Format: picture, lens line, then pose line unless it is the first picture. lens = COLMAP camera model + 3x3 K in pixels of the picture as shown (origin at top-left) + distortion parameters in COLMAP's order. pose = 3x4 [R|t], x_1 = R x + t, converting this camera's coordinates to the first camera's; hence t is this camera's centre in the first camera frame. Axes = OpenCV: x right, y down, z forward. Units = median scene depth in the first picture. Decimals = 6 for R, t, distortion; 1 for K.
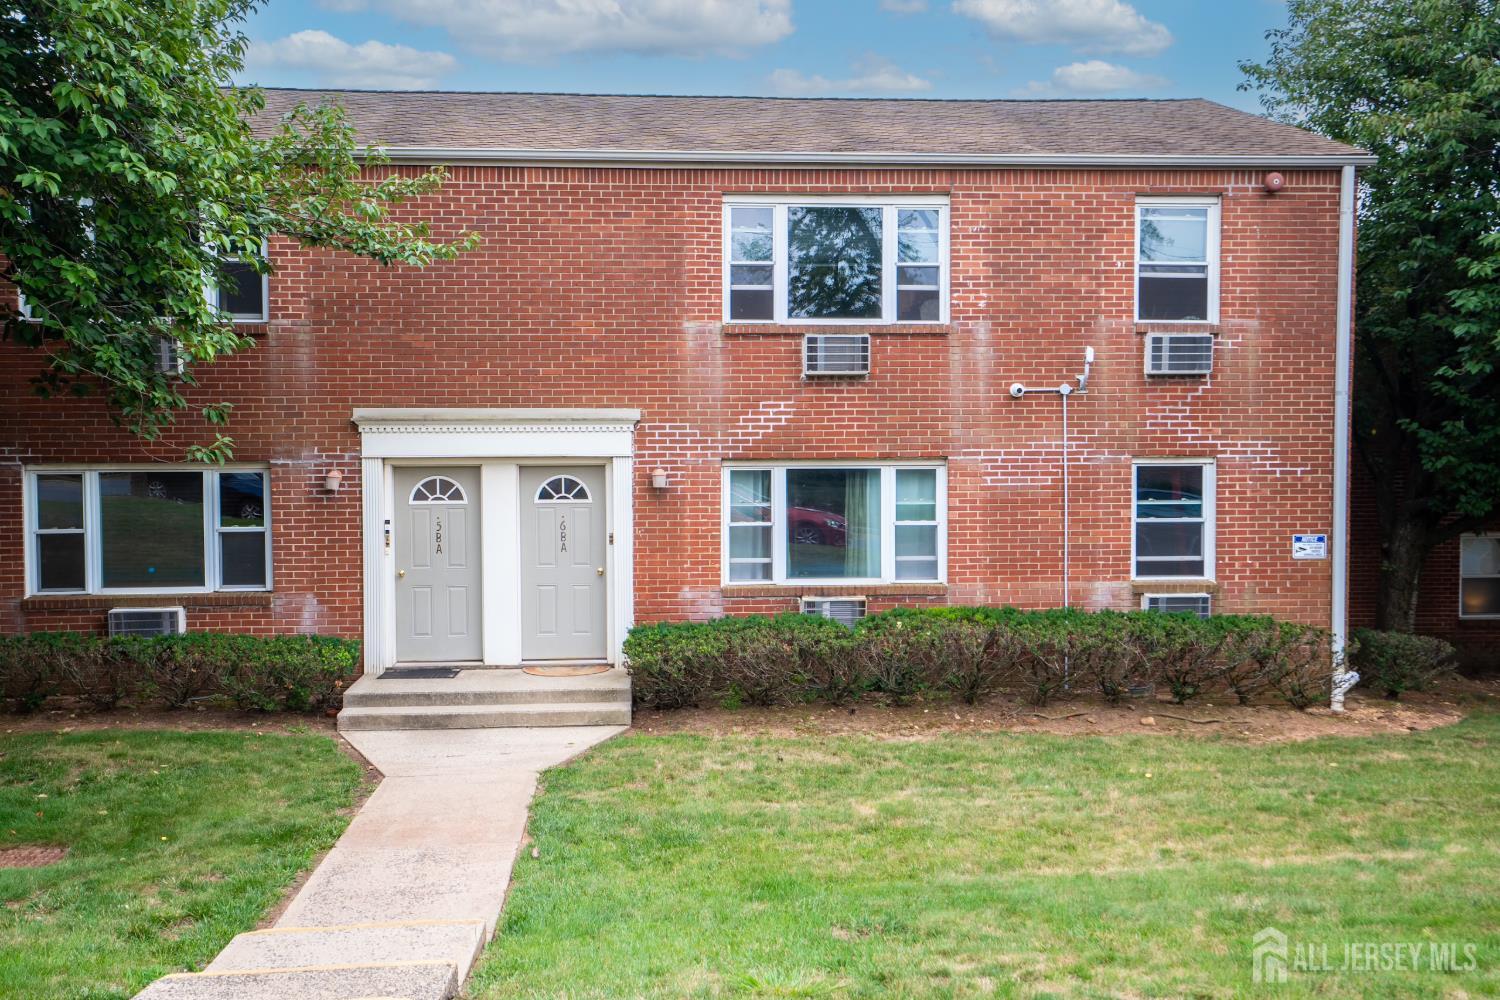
lens RADIAL K [[1417.9, 0, 750.0], [0, 1417.9, 500.0], [0, 0, 1]] dist [0.014418, 0.161086]
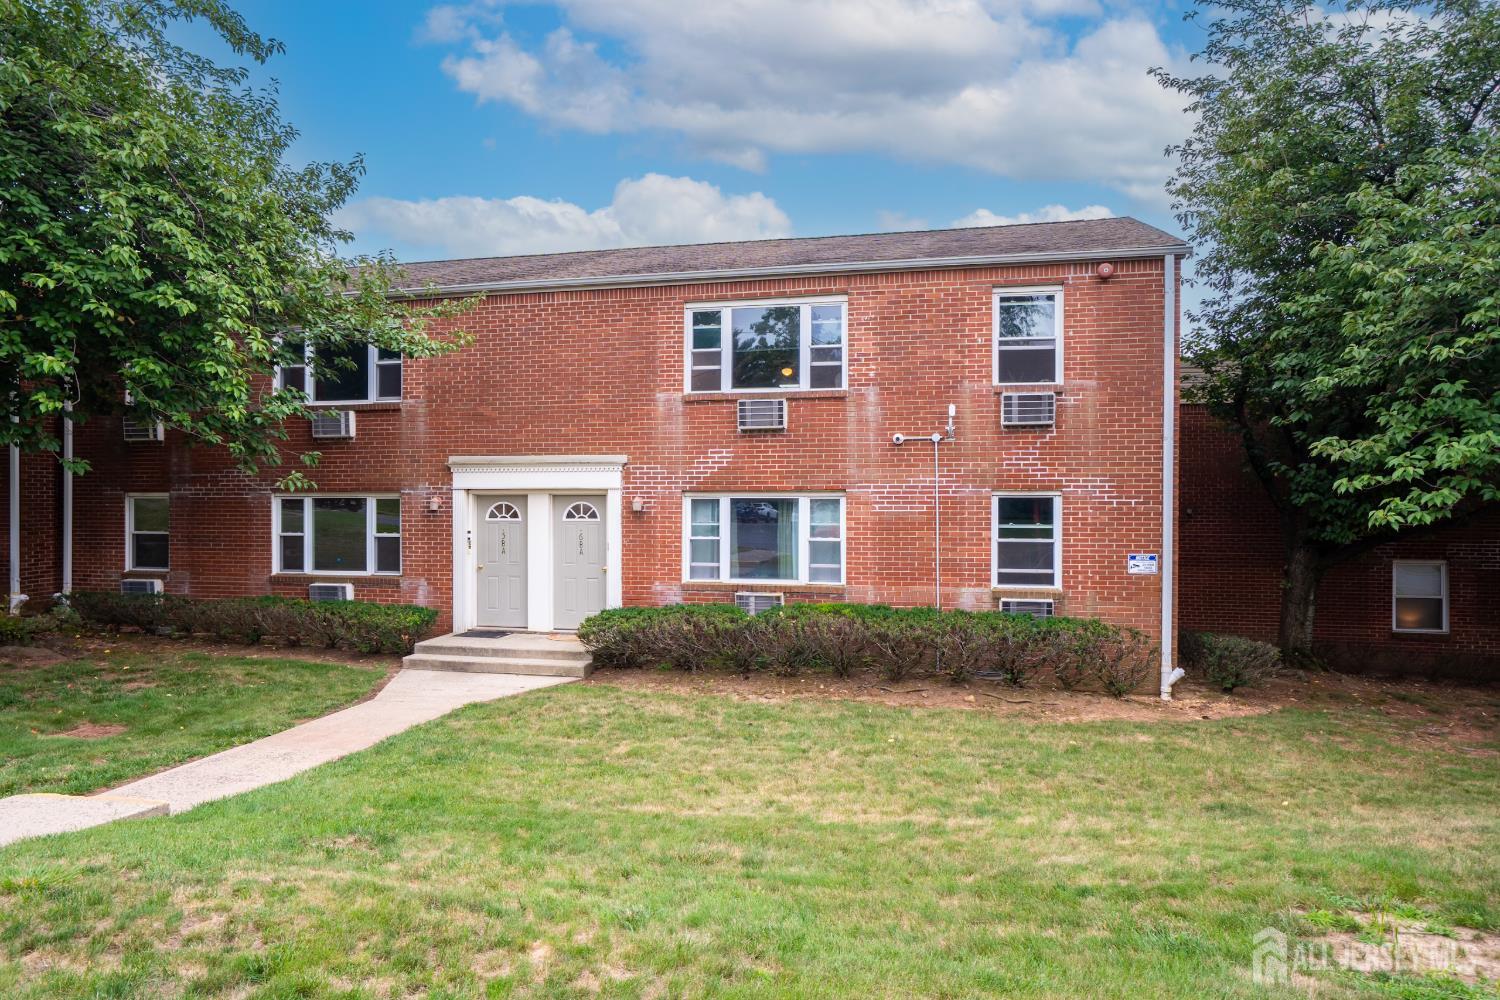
lens RADIAL K [[943.0, 0, 750.0], [0, 943.0, 500.0], [0, 0, 1]] dist [-0.045772, 0.082622]
pose [[0.956370, 0.004925, -0.292116, 0.310917], [-0.014807, 0.999390, -0.031627, 0.008455], [0.291782, 0.034573, 0.955860, 0.132783]]
